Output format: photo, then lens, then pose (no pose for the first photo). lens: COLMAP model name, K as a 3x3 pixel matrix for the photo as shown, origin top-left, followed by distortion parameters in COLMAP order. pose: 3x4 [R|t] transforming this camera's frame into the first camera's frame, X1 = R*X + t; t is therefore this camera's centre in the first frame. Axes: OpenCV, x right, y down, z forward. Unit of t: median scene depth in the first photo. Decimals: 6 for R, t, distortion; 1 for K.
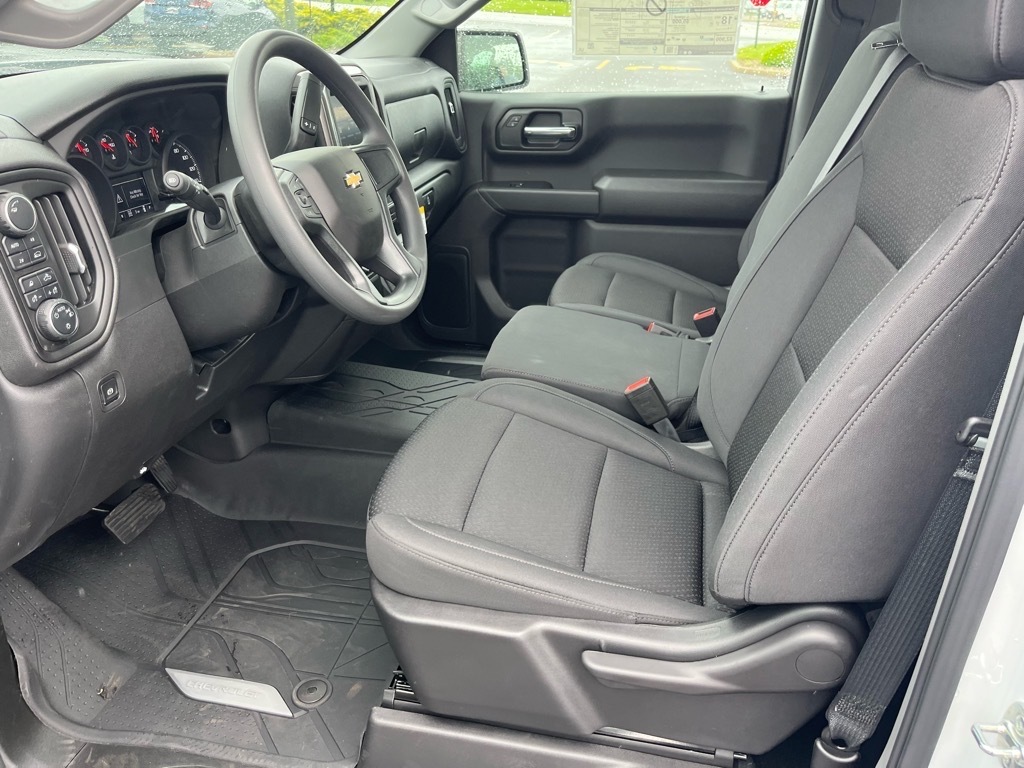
lens RADIAL K [[748.6, 0, 530.0], [0, 748.6, 382.1], [0, 0, 1]] dist [0.059609, -0.076671]
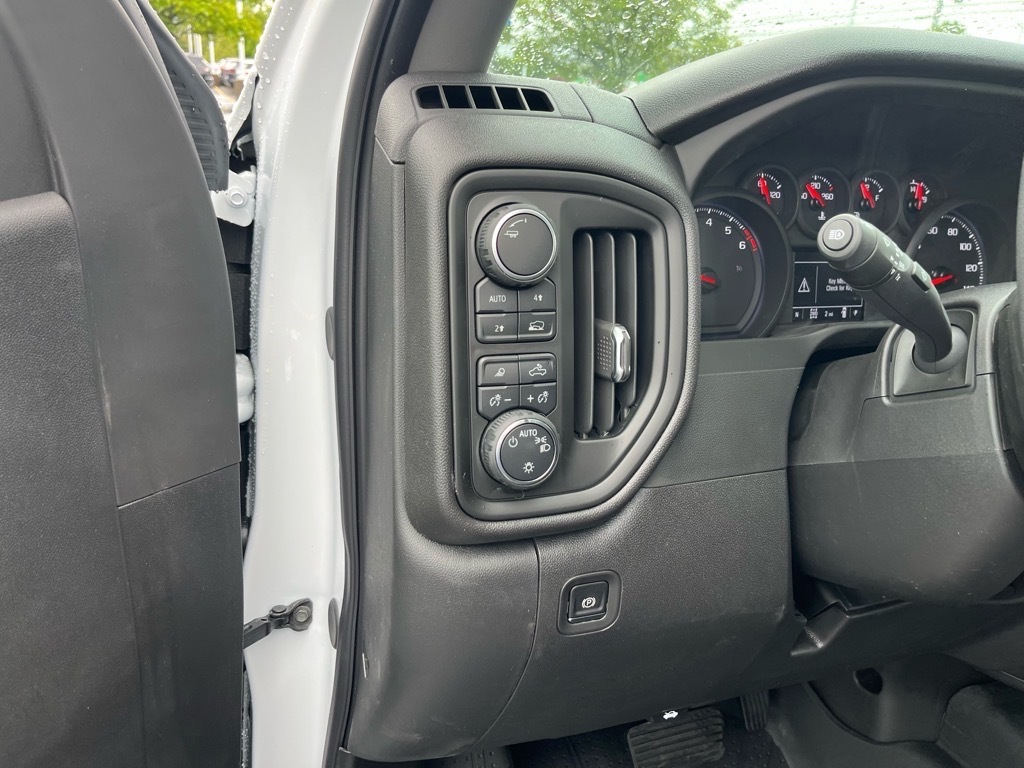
lens RADIAL K [[748.6, 0, 530.0], [0, 748.6, 382.1], [0, 0, 1]] dist [0.059609, -0.076671]
pose [[0.516807, 0.257353, -0.816505, -0.169715], [-0.395912, 0.917477, 0.038586, -0.120582], [0.759055, 0.303323, 0.576048, 0.563519]]
